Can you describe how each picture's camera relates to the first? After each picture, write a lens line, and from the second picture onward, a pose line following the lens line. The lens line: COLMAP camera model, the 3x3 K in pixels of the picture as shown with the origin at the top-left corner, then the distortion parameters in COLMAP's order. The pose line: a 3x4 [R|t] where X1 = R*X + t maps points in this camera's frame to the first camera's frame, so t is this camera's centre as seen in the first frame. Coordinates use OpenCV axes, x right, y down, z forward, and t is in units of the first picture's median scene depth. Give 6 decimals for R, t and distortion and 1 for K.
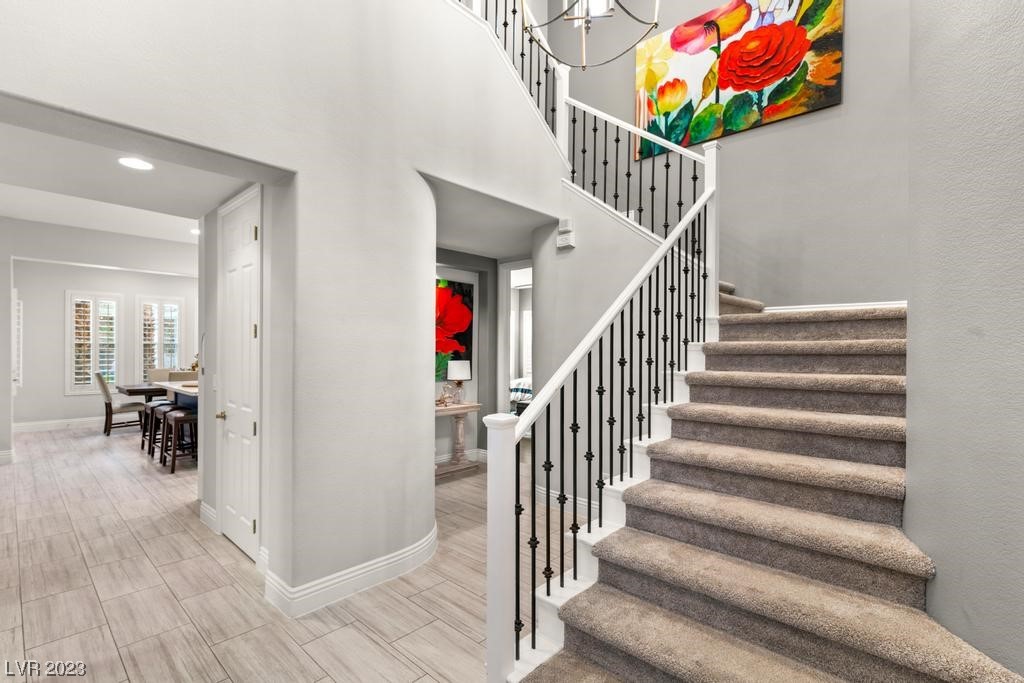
lens RADIAL K [[471.5, 0, 523.4], [0, 471.5, 341.7], [0, 0, 1]] dist [0.001854, -0.000343]
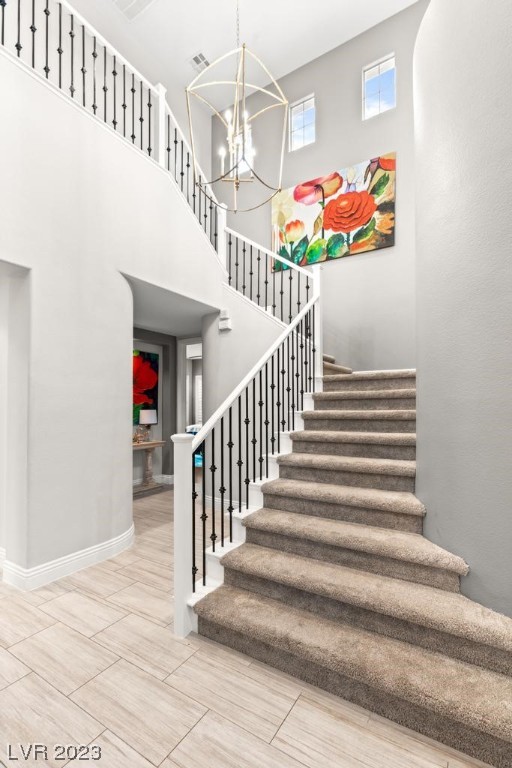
lens RADIAL K [[354.1, 0, 258.8], [0, 354.1, 402.3], [0, 0, 1]] dist [0.013113, -0.000001]
pose [[0.984173, -0.005726, 0.177119, -0.004008], [0.005207, 0.999981, 0.003396, 0.029228], [-0.177135, -0.002420, 0.984184, -0.129250]]
